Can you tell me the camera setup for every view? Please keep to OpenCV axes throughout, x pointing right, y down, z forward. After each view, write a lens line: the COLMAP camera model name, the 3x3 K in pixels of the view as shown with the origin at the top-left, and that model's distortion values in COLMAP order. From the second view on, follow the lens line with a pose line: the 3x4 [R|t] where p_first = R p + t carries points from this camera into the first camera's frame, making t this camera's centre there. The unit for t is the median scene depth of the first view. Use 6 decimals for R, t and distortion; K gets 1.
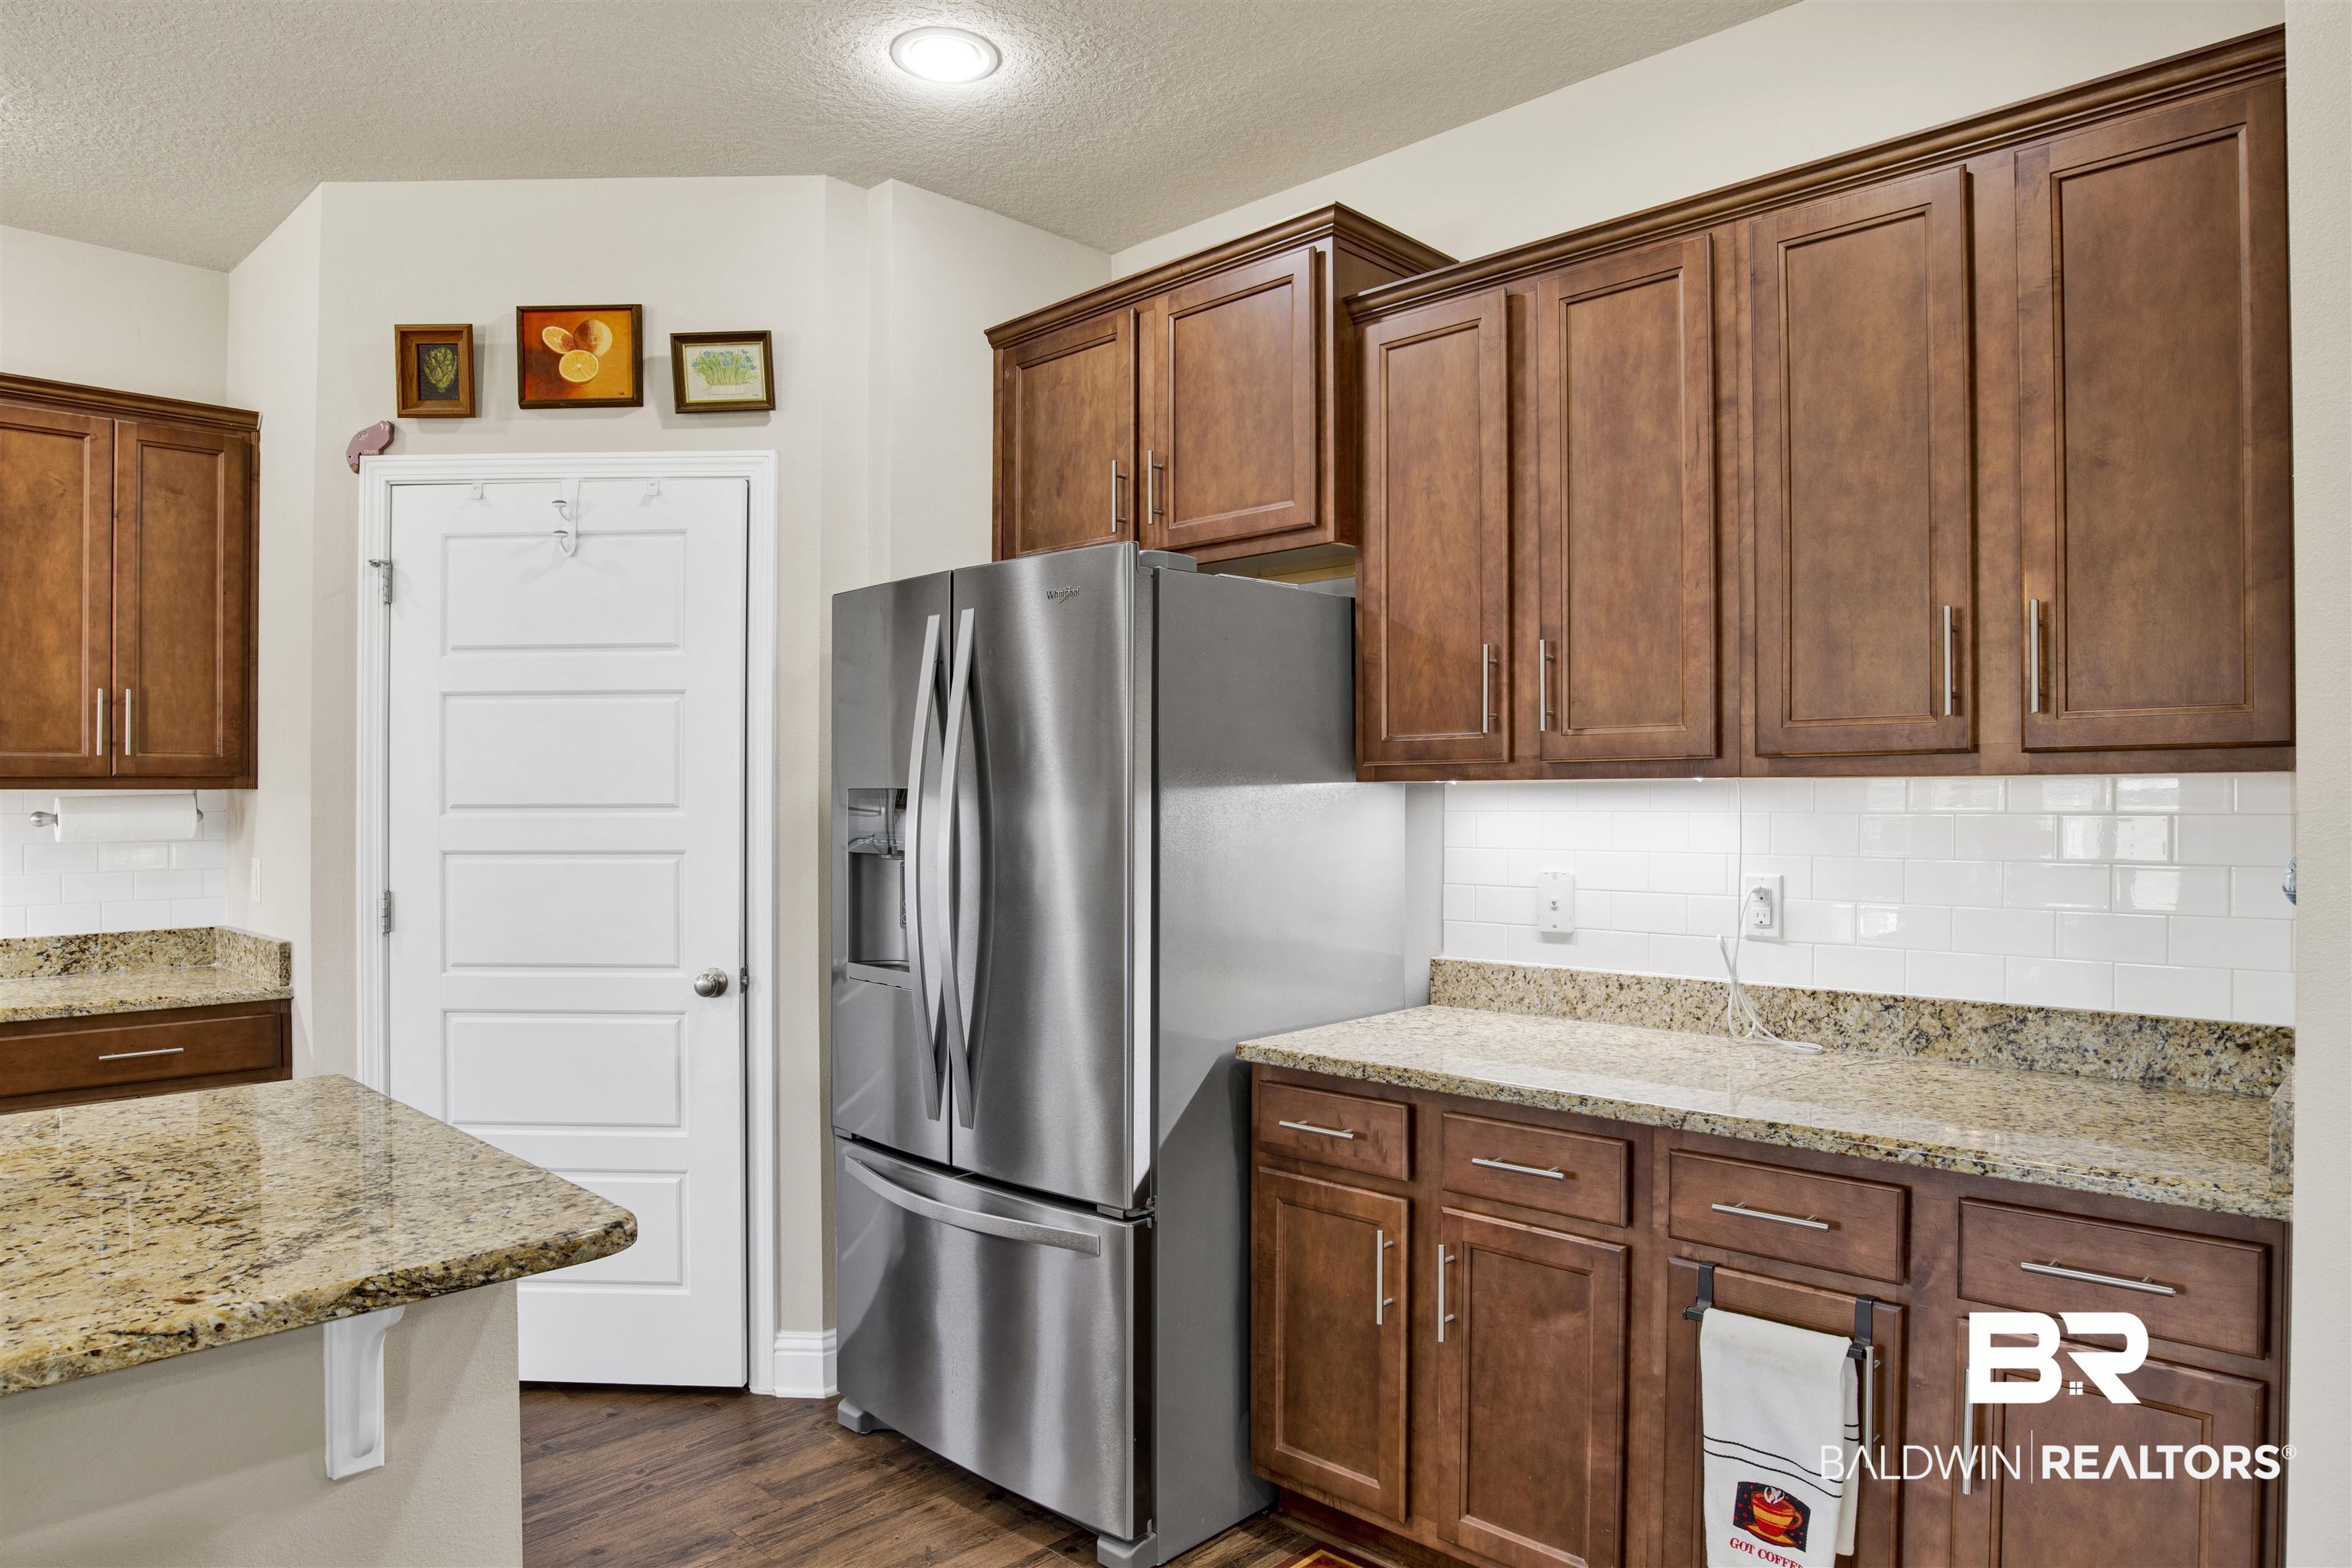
lens RADIAL K [[1454.8, 0, 1176.9], [0, 1454.8, 769.1], [0, 0, 1]] dist [-0.060929, 0.014743]
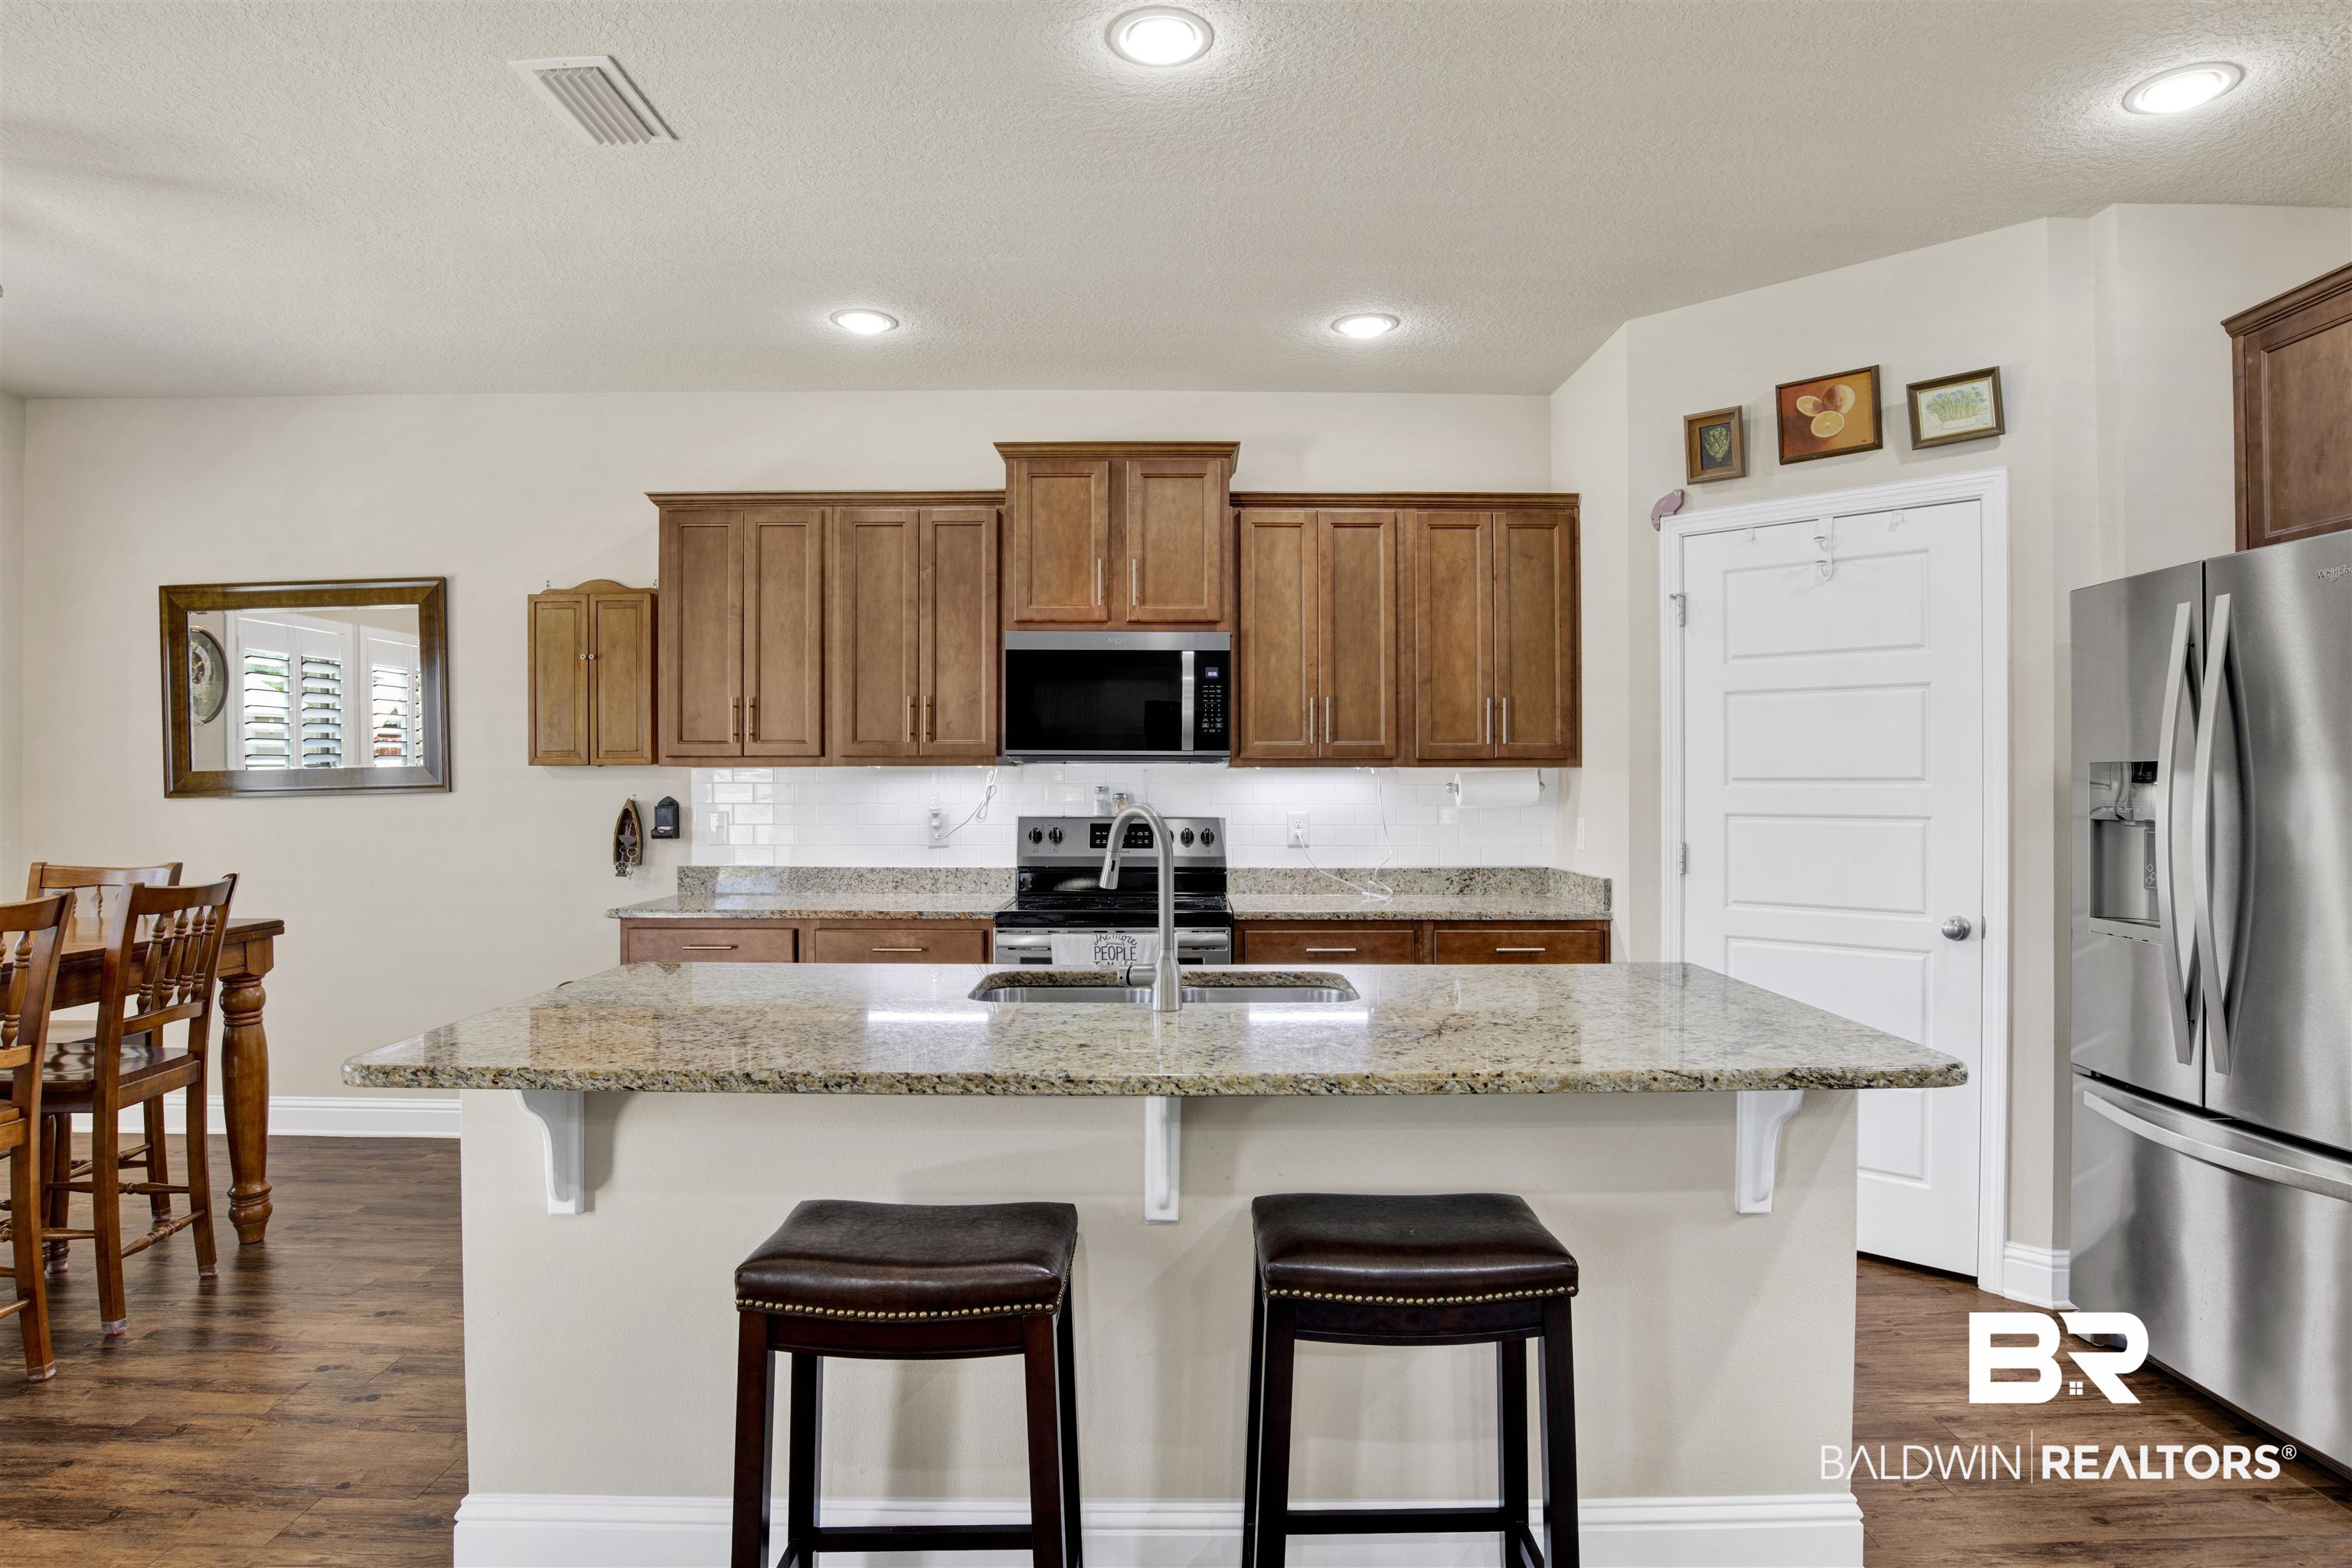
lens RADIAL K [[1328.5, 0, 1196.8], [0, 1328.5, 763.3], [0, 0, 1]] dist [-0.069936, 0.024305]
pose [[0.708699, -0.006318, -0.705483, -0.012229], [0.007723, 0.999969, -0.001196, 0.010641], [0.705469, -0.004601, 0.708726, -0.208672]]
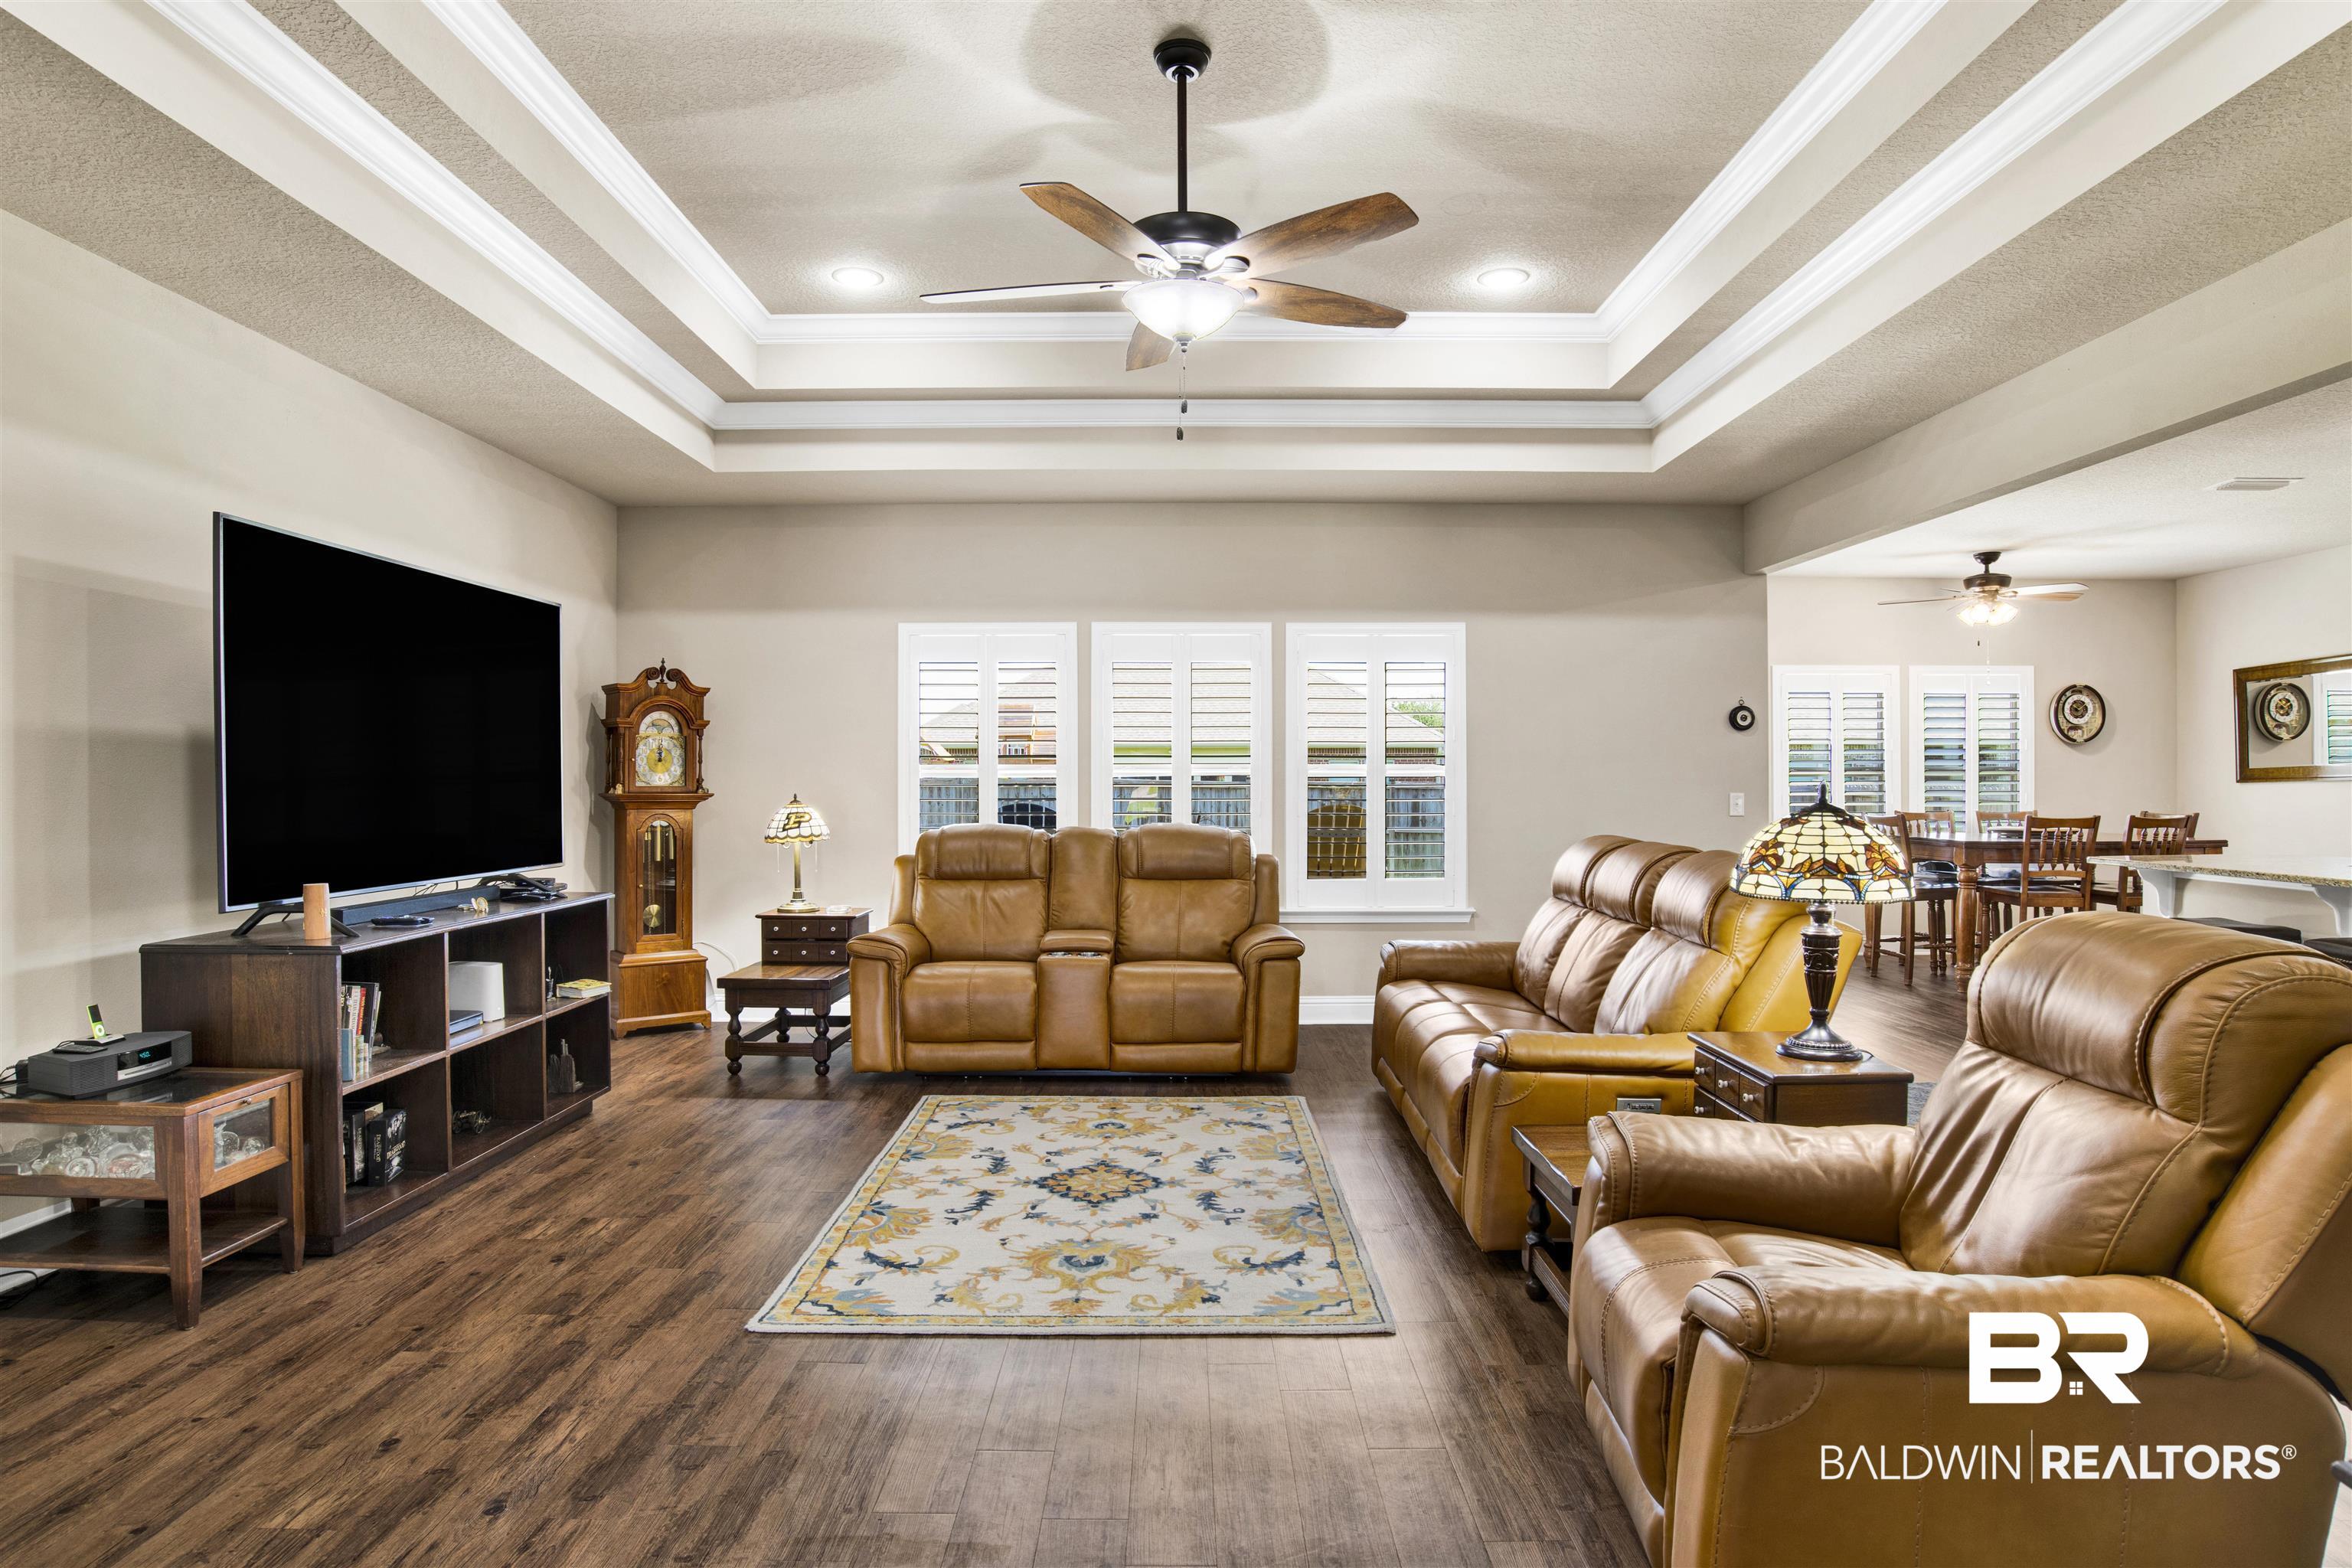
lens RADIAL K [[1328.5, 0, 1183.3], [0, 1328.5, 792.1], [0, 0, 1]] dist [-0.069936, 0.024305]
pose [[-0.707207, 0.015576, -0.706835, 1.820671], [0.020419, 0.999790, 0.001602, 0.007789], [0.706712, -0.013300, -0.707377, 0.398650]]
